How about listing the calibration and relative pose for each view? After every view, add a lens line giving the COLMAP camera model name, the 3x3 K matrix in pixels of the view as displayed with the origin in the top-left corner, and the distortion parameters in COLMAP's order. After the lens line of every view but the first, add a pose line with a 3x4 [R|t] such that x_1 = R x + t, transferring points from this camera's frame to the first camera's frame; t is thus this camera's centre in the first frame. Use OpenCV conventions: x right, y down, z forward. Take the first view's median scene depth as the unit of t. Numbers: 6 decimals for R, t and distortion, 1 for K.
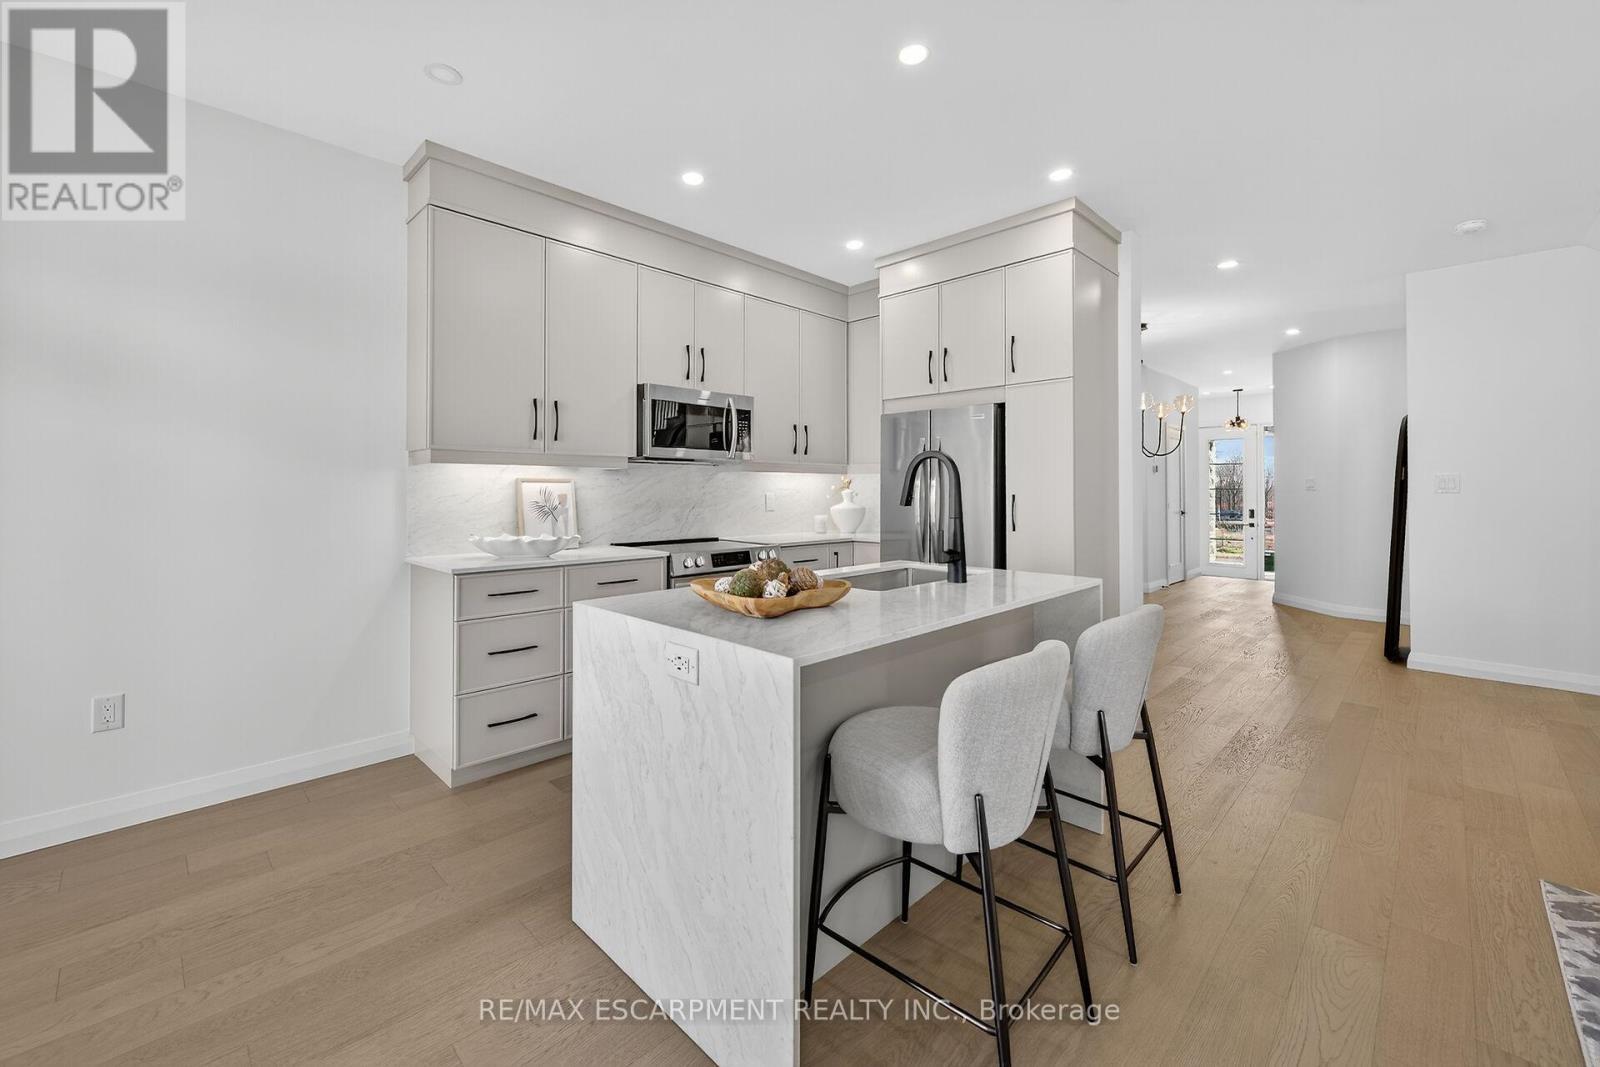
lens RADIAL K [[661.8, 0, 814.0], [0, 661.8, 481.1], [0, 0, 1]] dist [-0.002080, -0.000233]
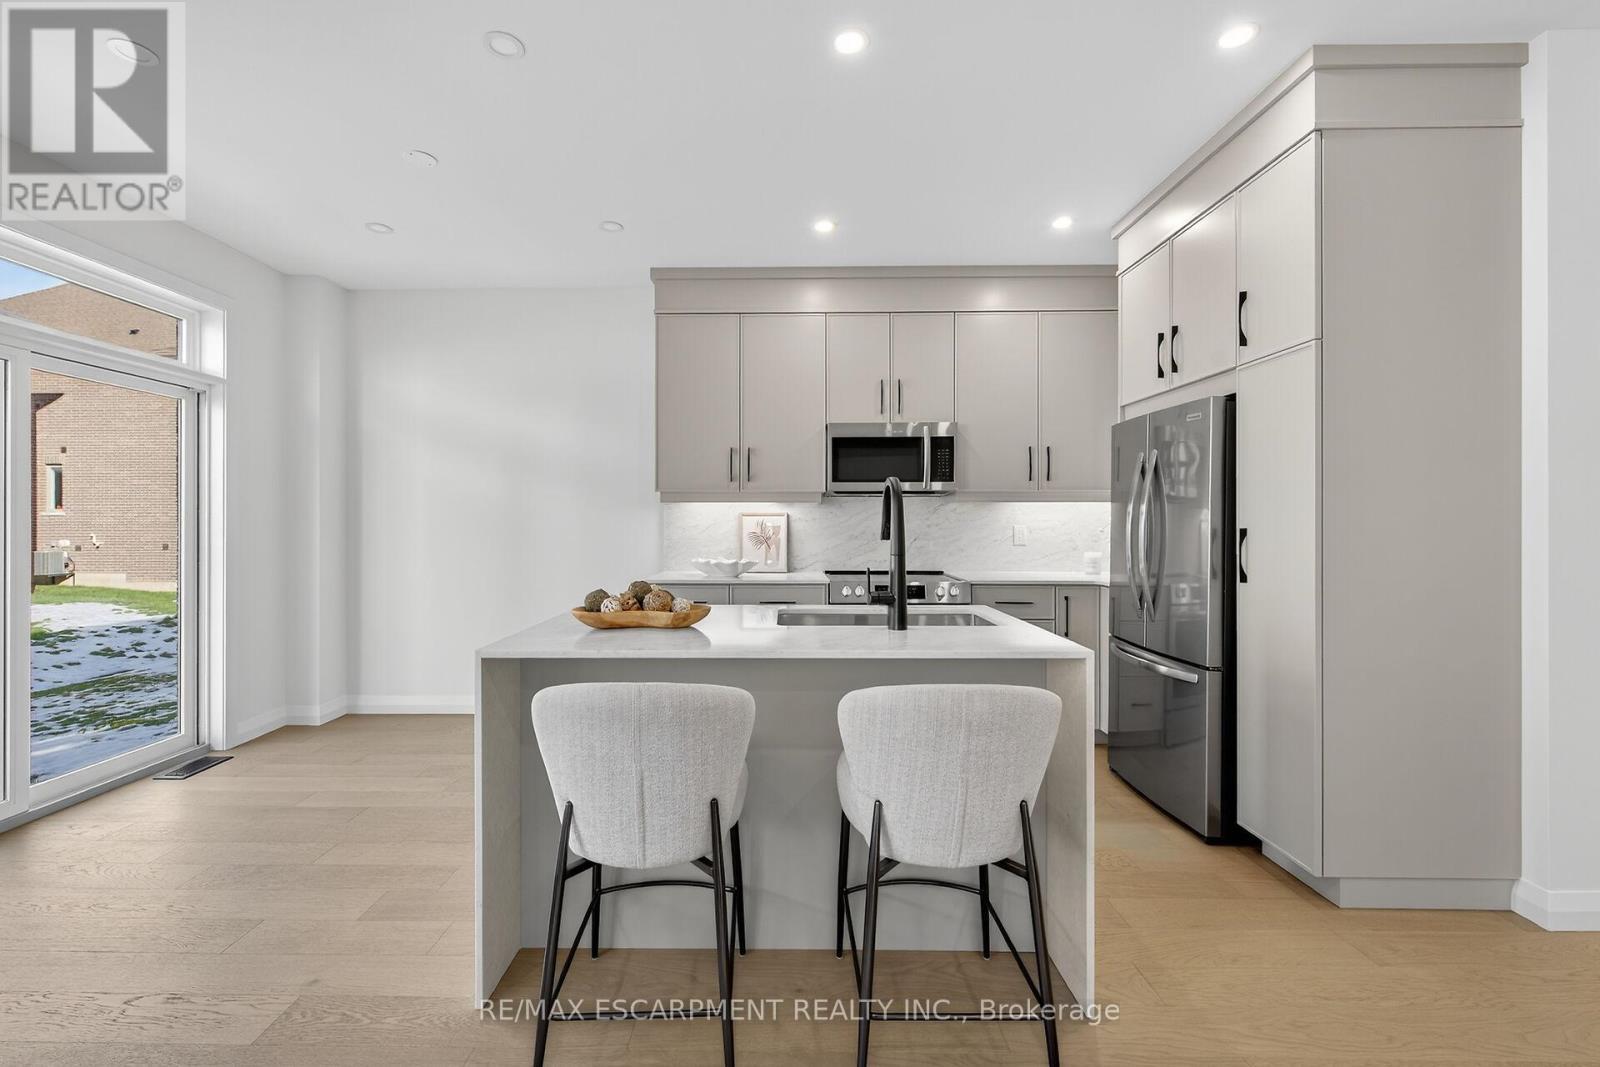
lens RADIAL K [[674.2, 0, 768.4], [0, 674.2, 523.6], [0, 0, 1]] dist [-0.001118, -0.000012]
pose [[0.677968, -0.000050, -0.735091, 0.487164], [0.013789, 0.999825, 0.012650, 0.000448], [0.734962, -0.018712, 0.677850, 0.181223]]
